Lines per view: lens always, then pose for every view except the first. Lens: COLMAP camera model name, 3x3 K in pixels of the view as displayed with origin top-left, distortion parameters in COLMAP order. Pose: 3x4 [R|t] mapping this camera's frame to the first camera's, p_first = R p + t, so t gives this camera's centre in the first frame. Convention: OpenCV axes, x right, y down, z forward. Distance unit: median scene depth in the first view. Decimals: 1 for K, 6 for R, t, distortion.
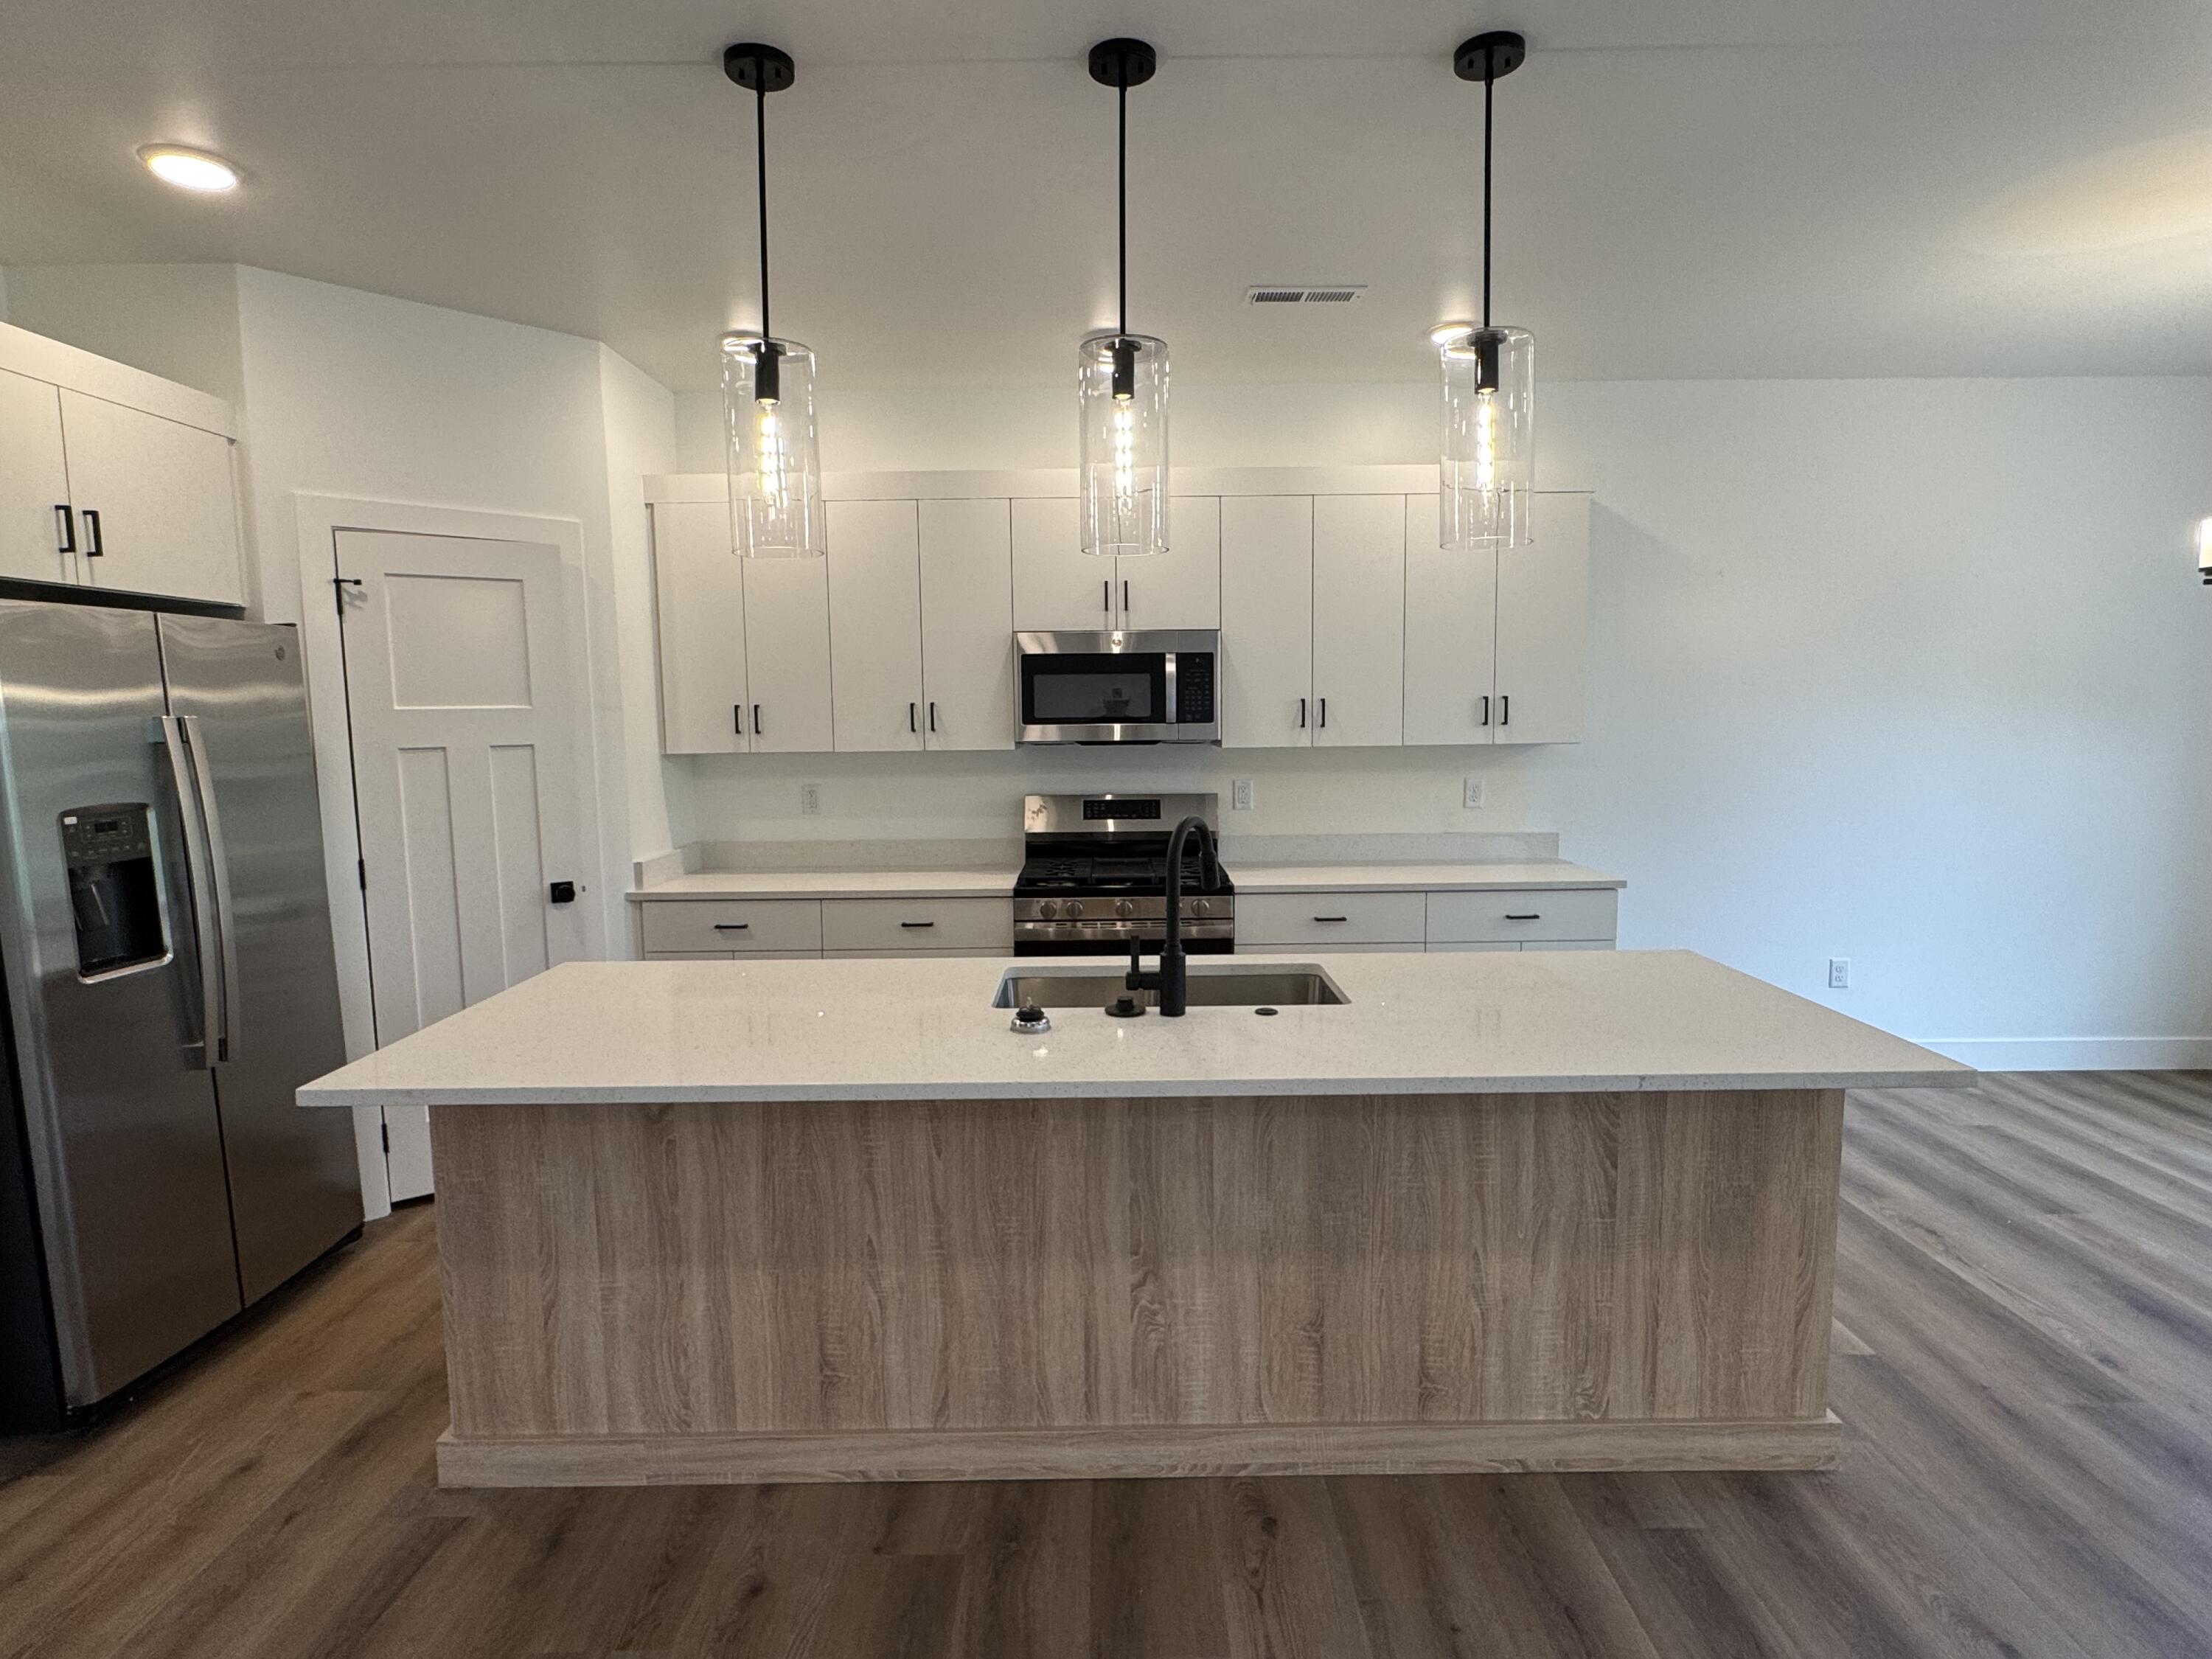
lens RADIAL K [[1157.4, 0, 1108.1], [0, 1157.4, 835.6], [0, 0, 1]] dist [-0.001121, 0.001850]
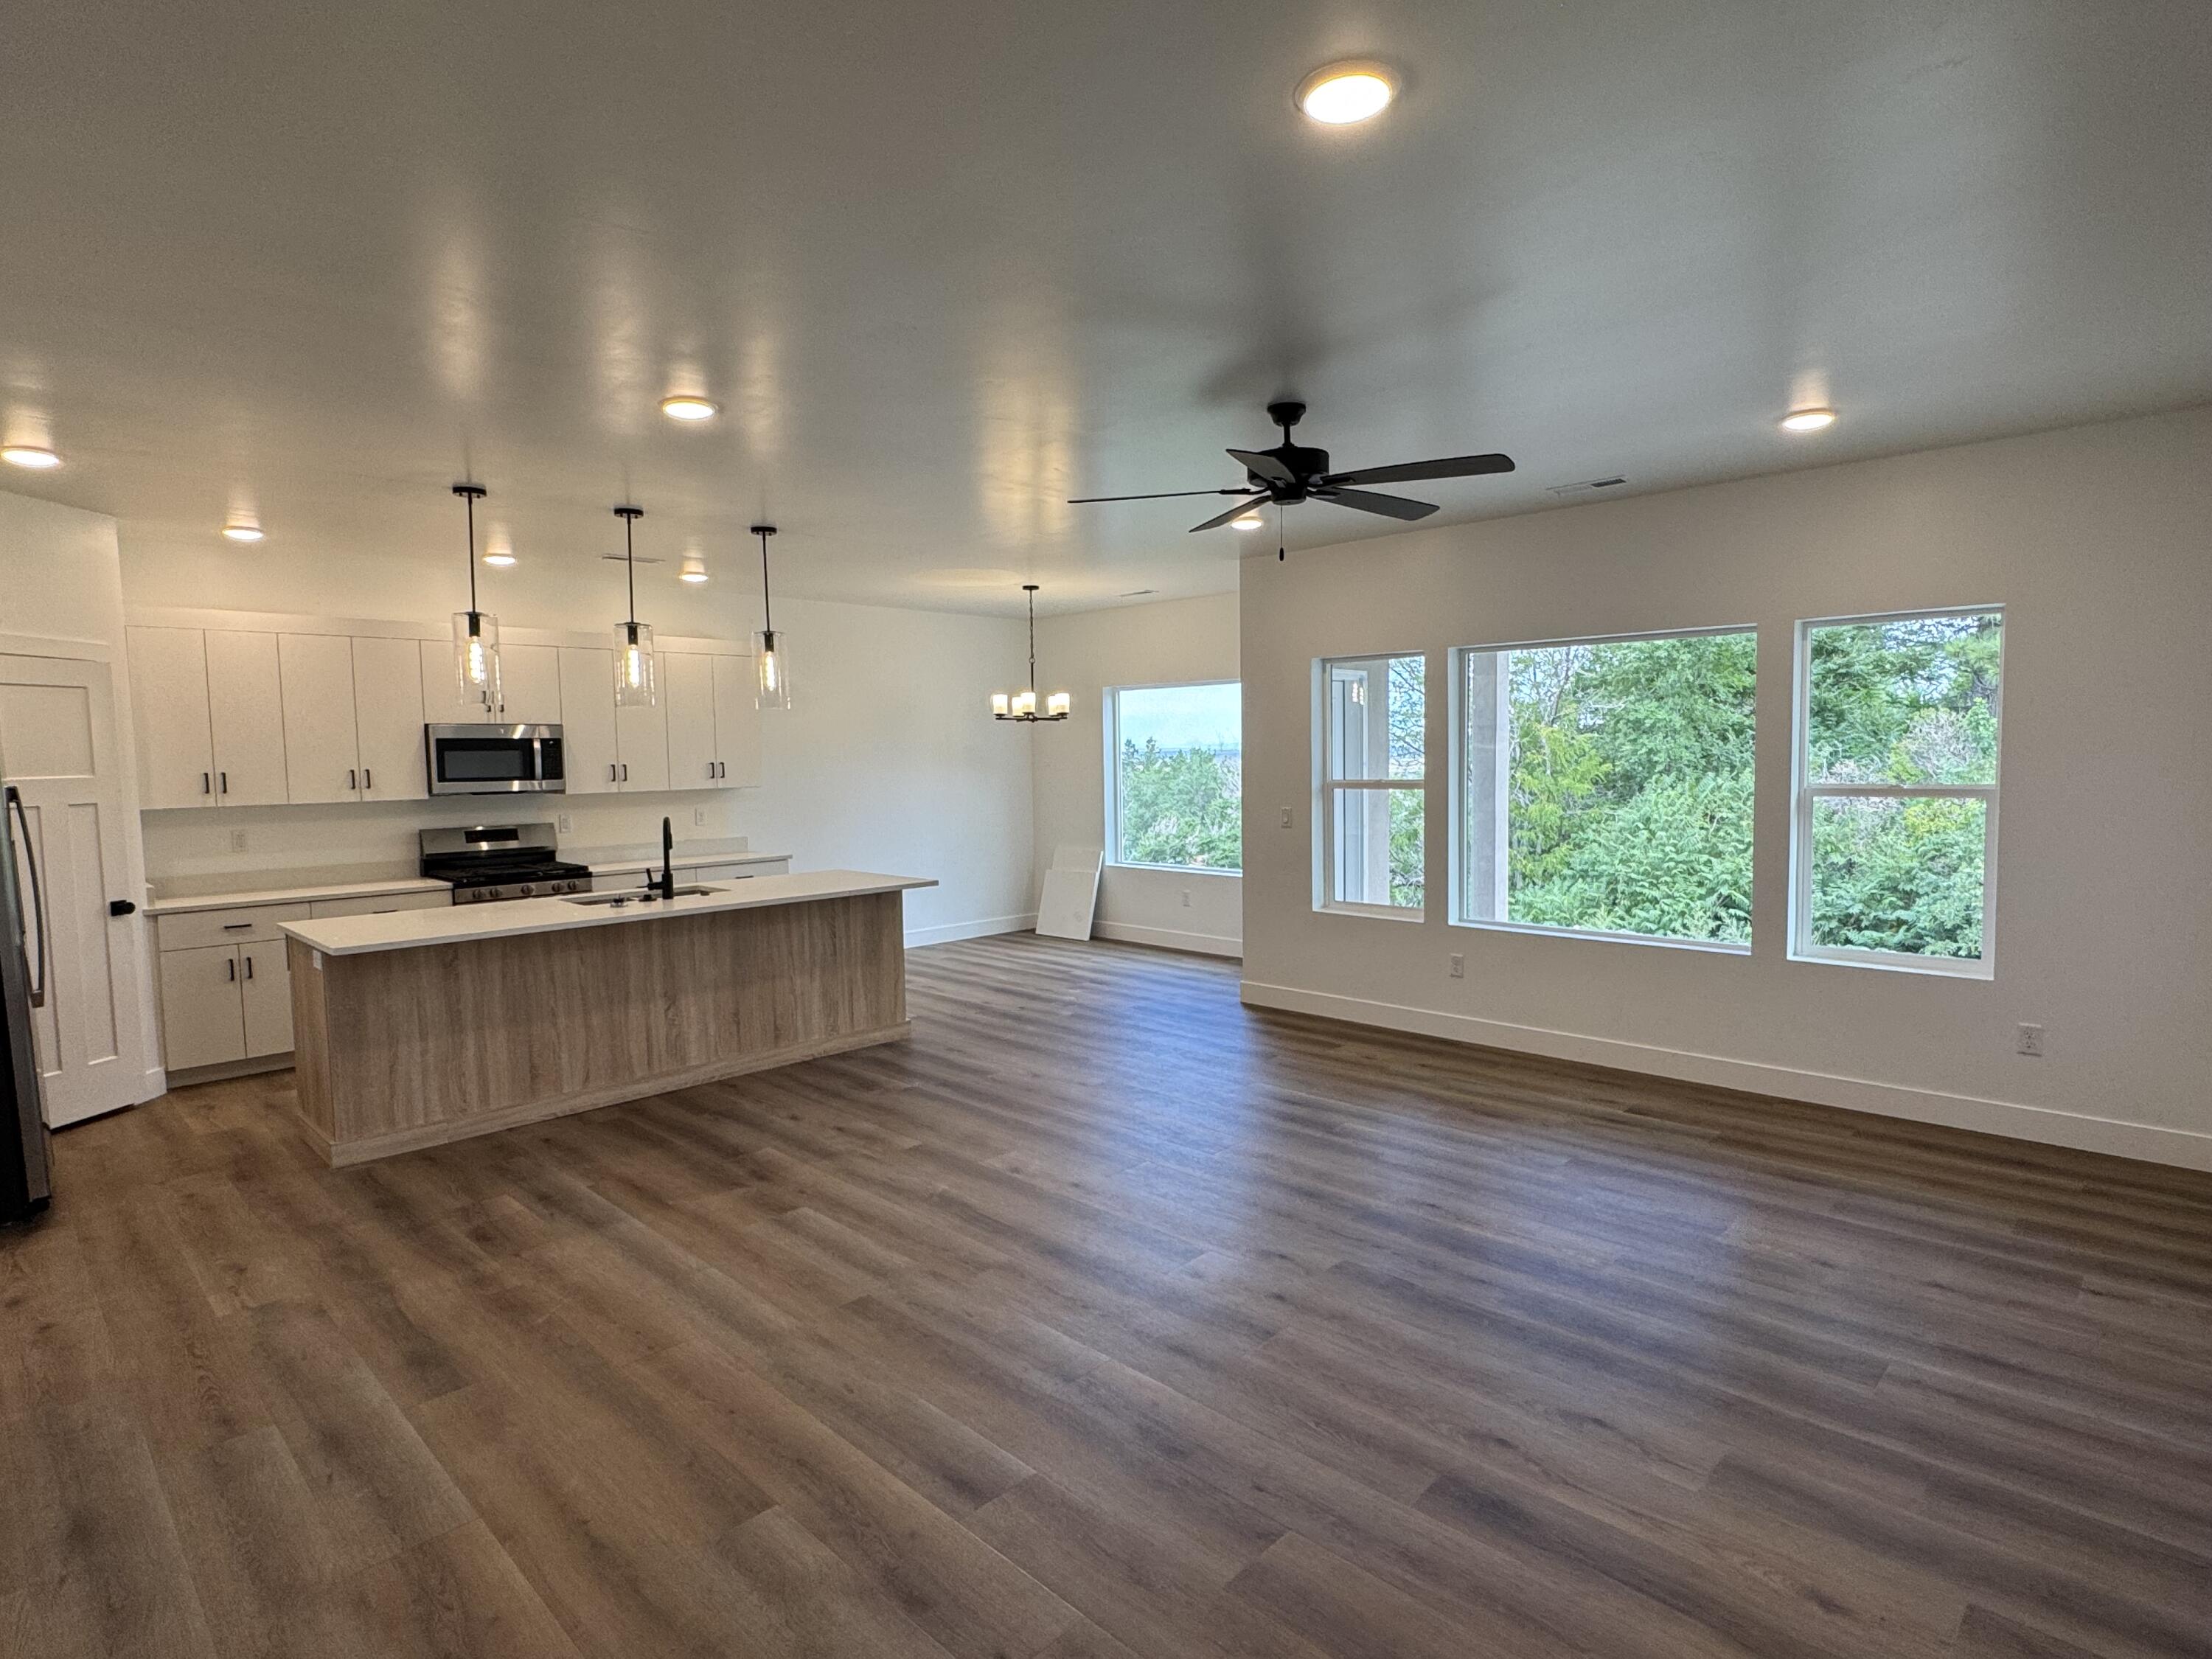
lens RADIAL K [[1157.4, 0, 1117.8], [0, 1157.4, 829.3], [0, 0, 1]] dist [-0.001121, 0.001850]
pose [[0.693591, -0.049501, 0.718666, -1.032503], [0.086246, 0.996167, -0.014622, 0.127863], [-0.715188, 0.072123, 0.695201, -1.372683]]
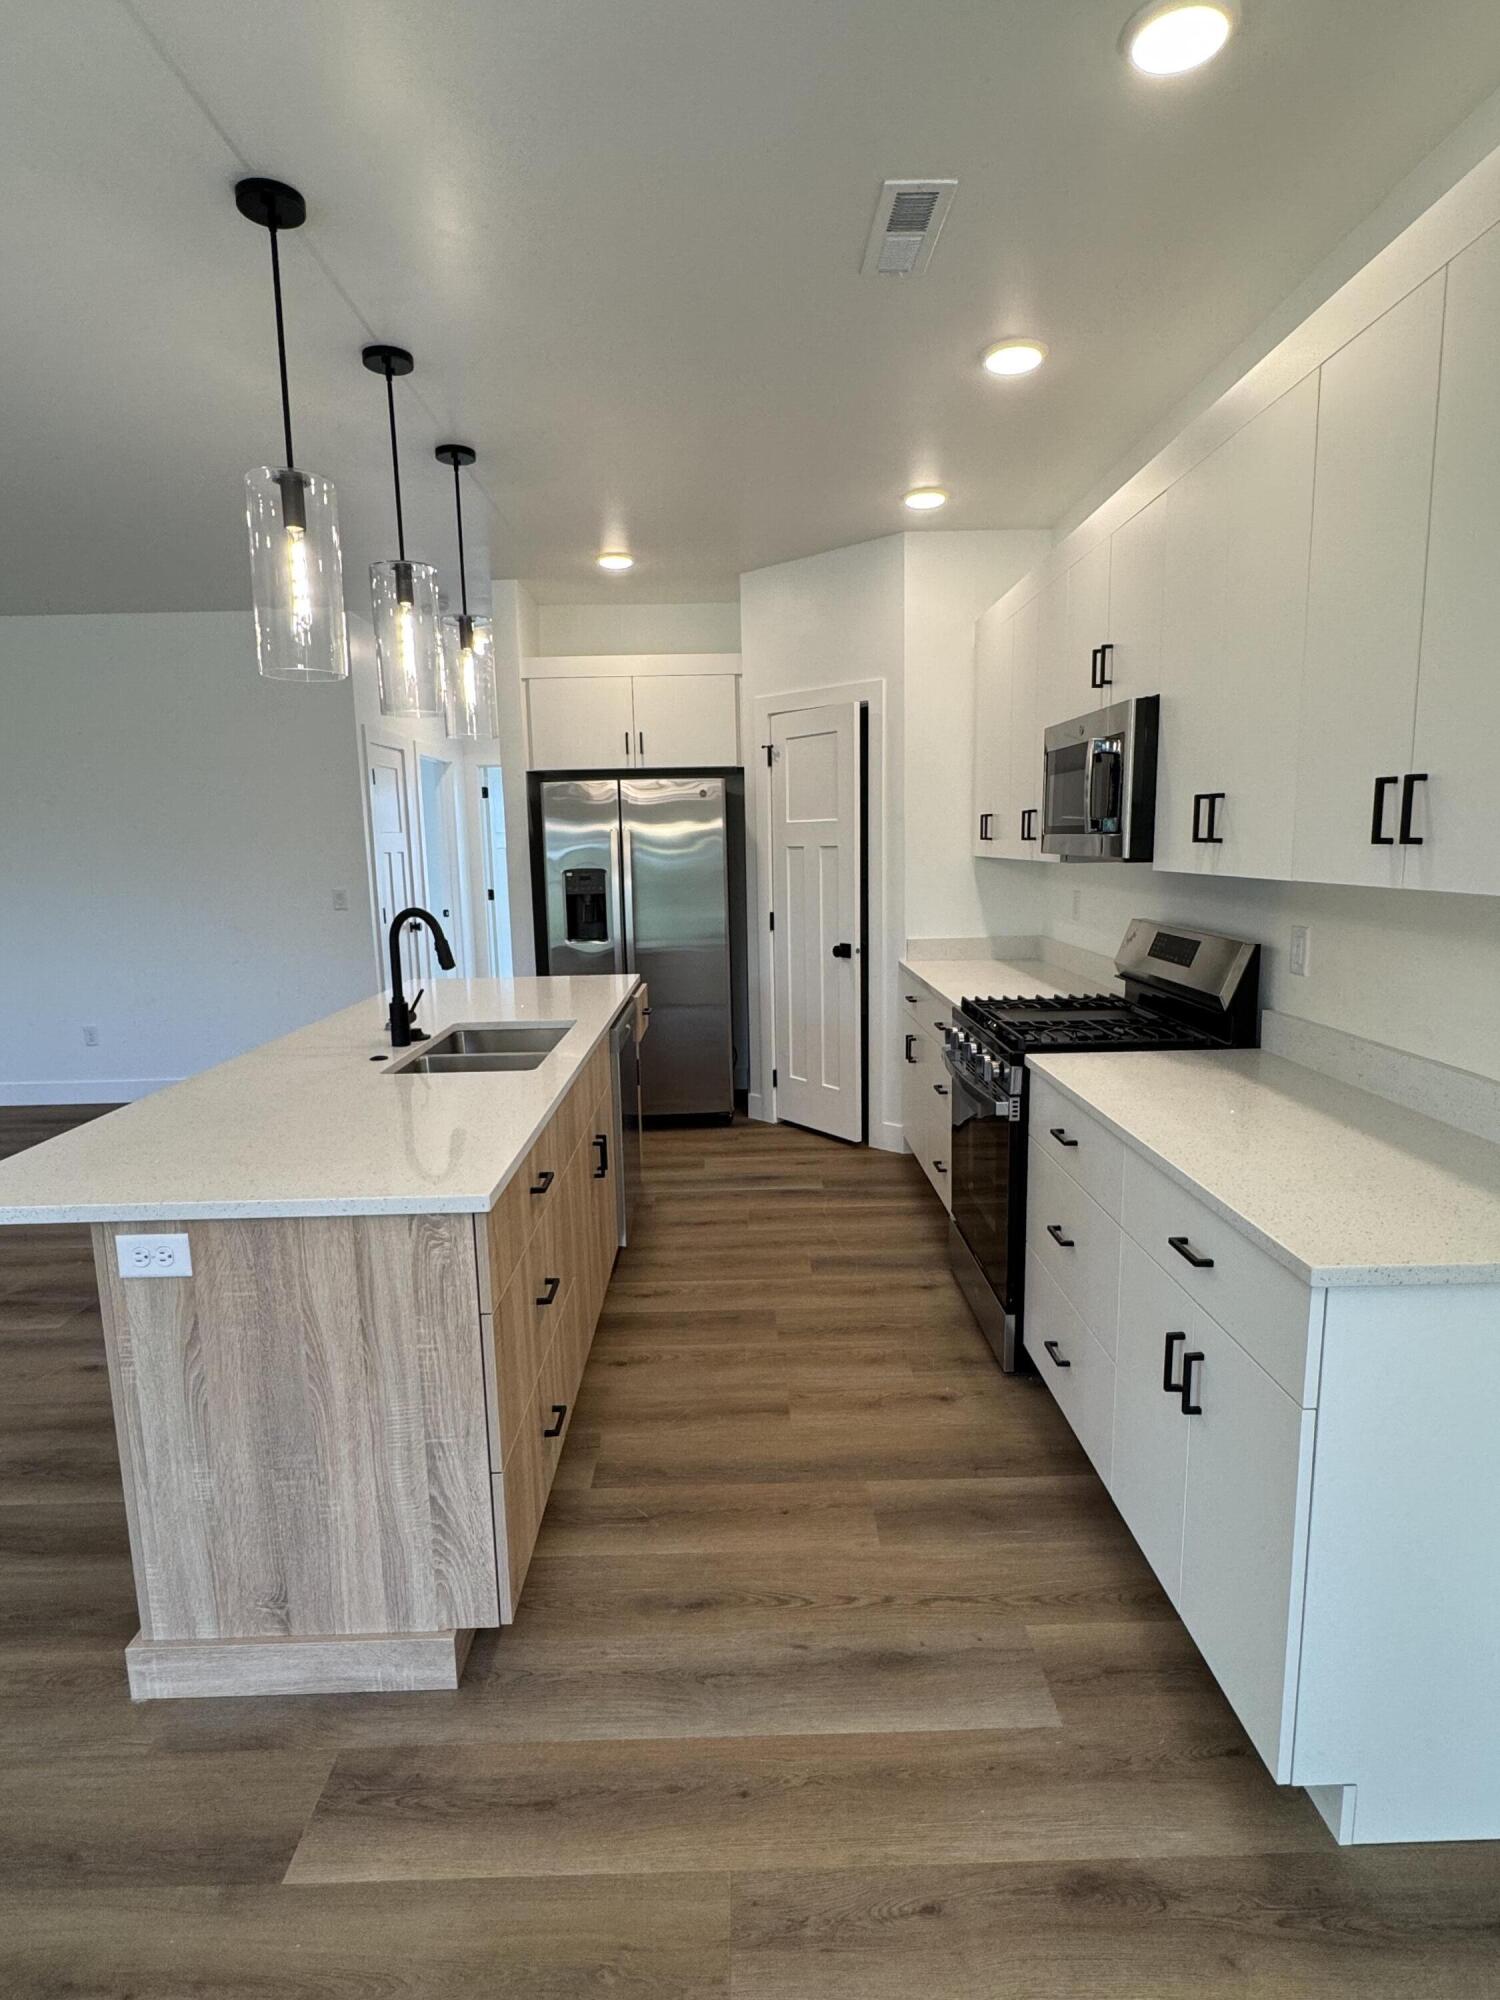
lens RADIAL K [[1046.5, 0, 747.9], [0, 1046.5, 1006.3], [0, 0, 1]] dist [-0.001121, 0.001850]
pose [[0.016529, 0.168598, -0.985546, 1.426625], [-0.084921, 0.982356, 0.166628, -0.153458], [0.996251, 0.080939, 0.030555, 1.494880]]
